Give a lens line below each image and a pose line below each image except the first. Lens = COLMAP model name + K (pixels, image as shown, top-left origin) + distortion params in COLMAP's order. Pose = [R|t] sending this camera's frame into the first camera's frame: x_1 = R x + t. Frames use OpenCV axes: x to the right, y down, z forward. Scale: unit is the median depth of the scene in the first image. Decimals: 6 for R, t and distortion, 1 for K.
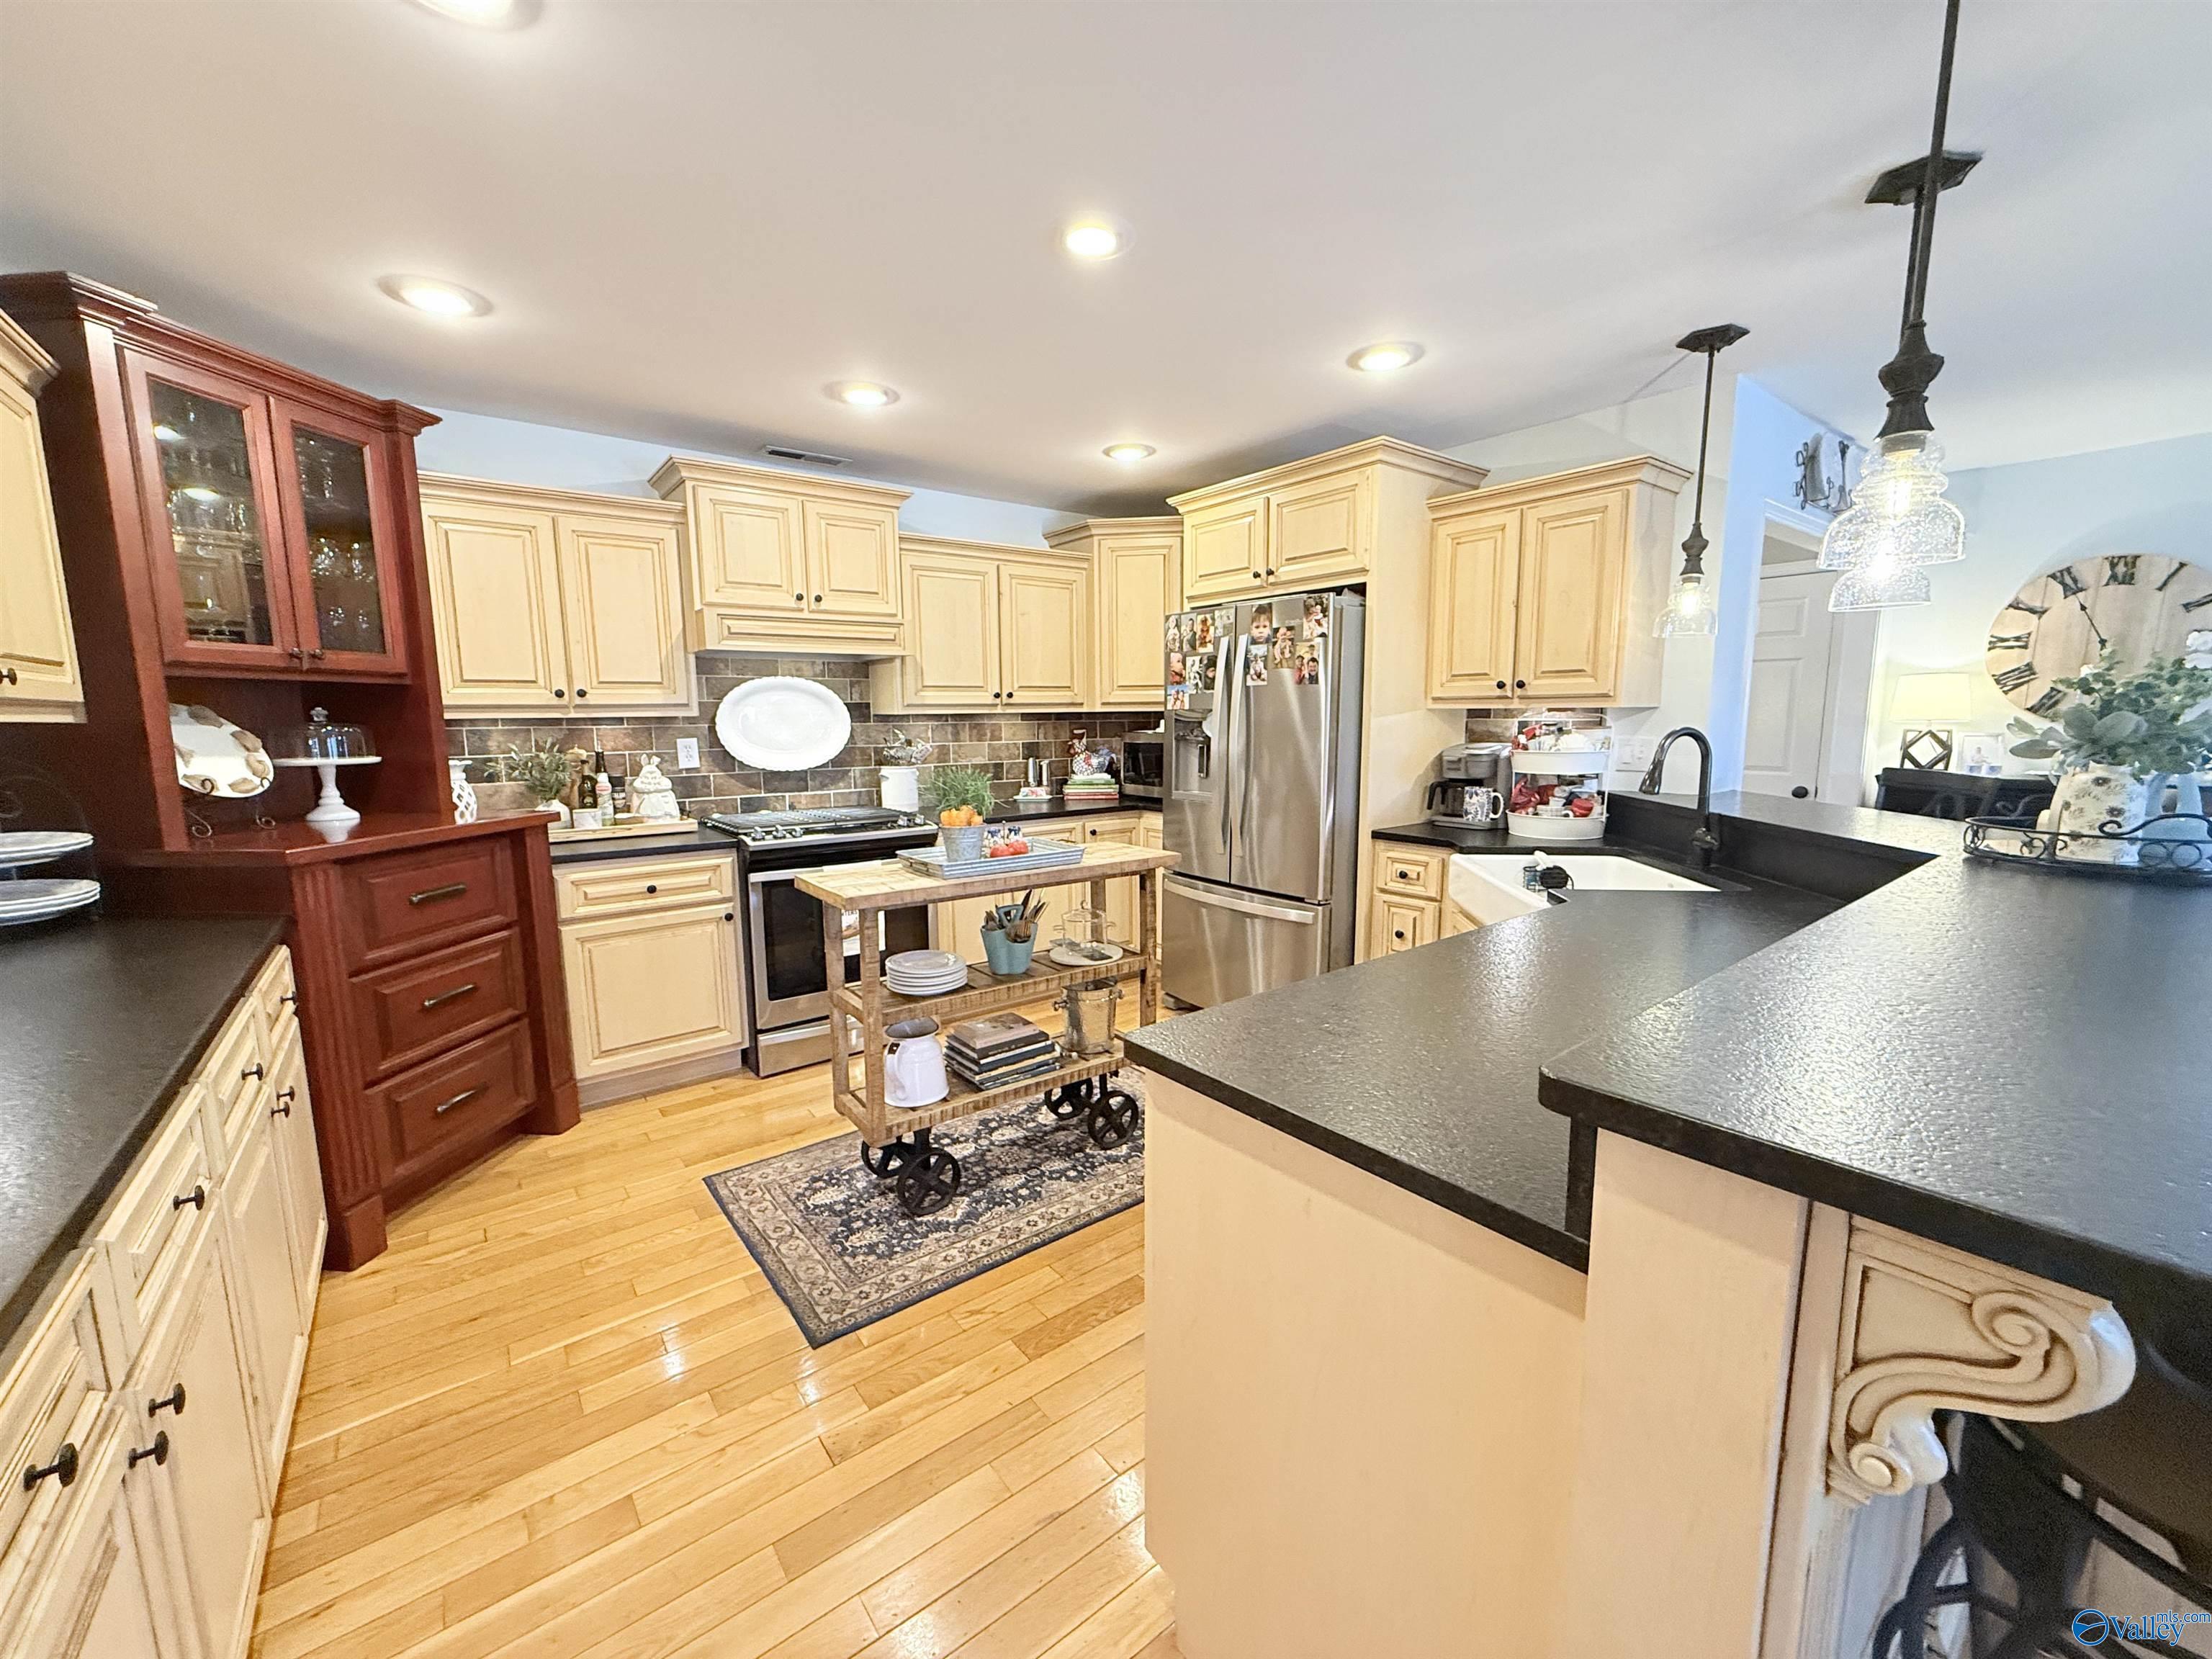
lens RADIAL K [[873.6, 0, 1102.8], [0, 873.6, 829.4], [0, 0, 1]] dist [-0.001217, 0.000829]
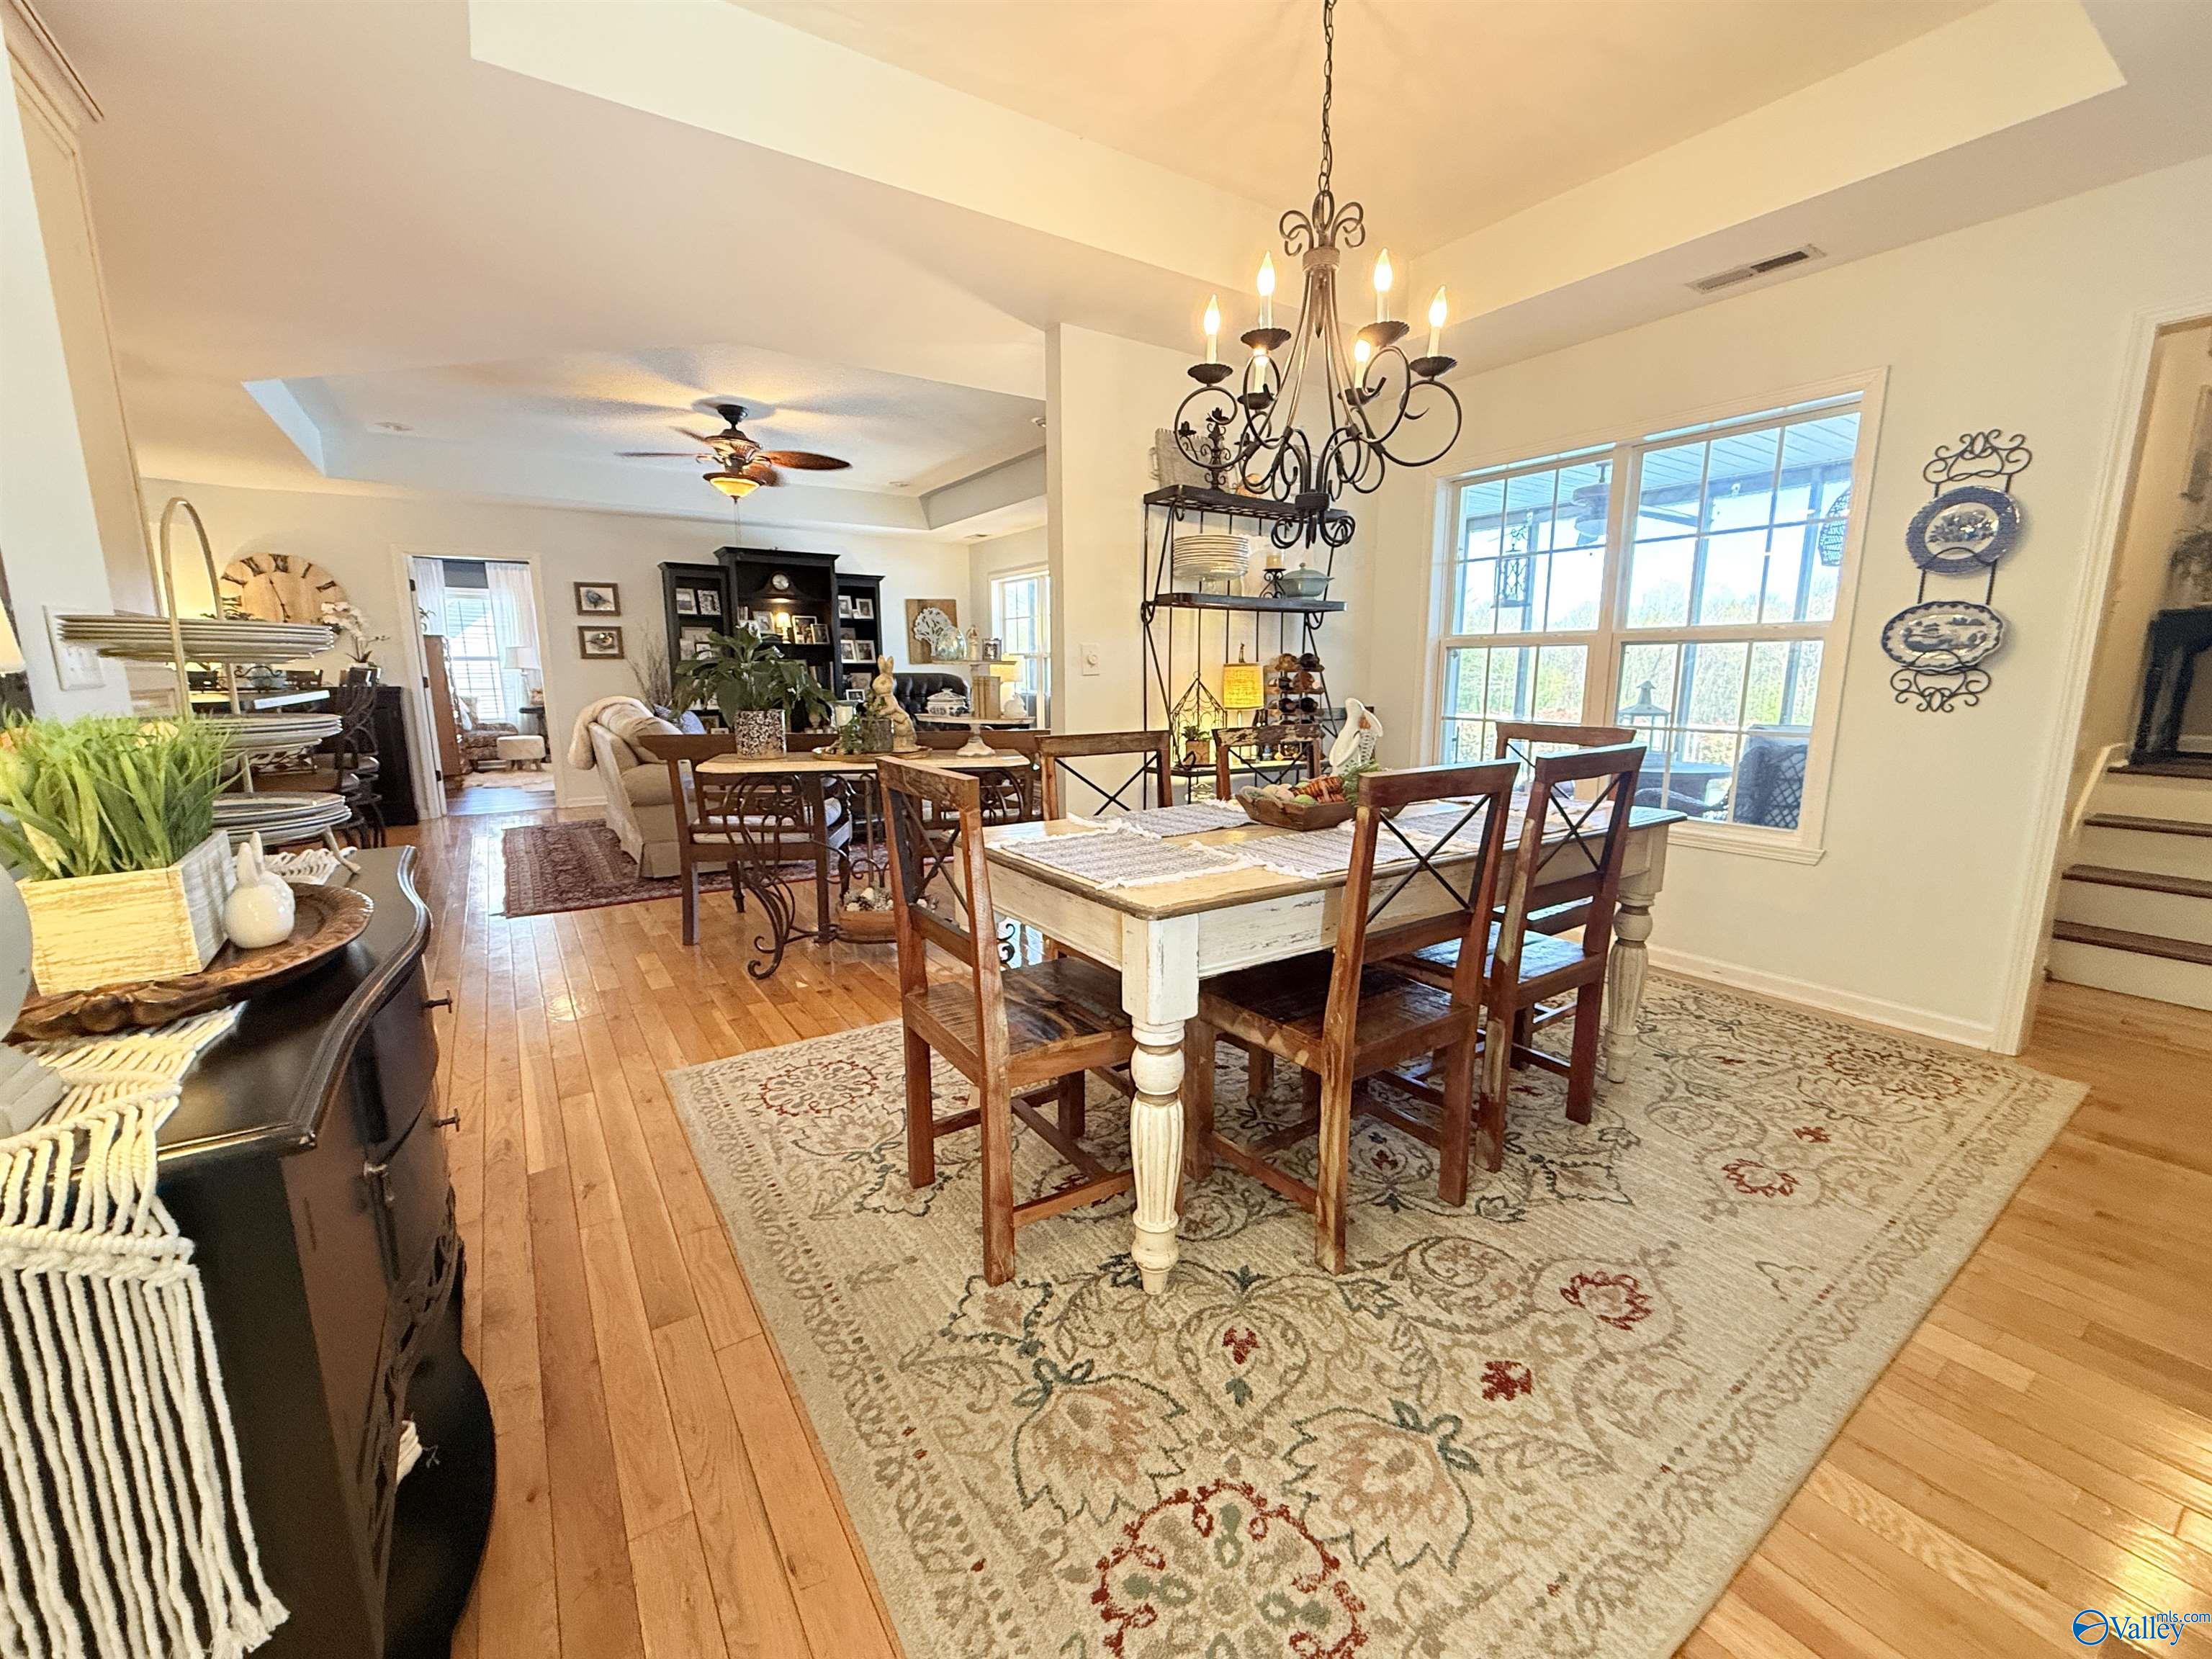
lens RADIAL K [[873.6, 0, 1091.2], [0, 873.6, 826.0], [0, 0, 1]] dist [-0.001217, 0.000829]
pose [[0.064062, -0.168831, 0.983561, -0.499998], [0.132125, 0.978344, 0.159330, 0.143576], [-0.989161, 0.119746, 0.084981, -0.653434]]
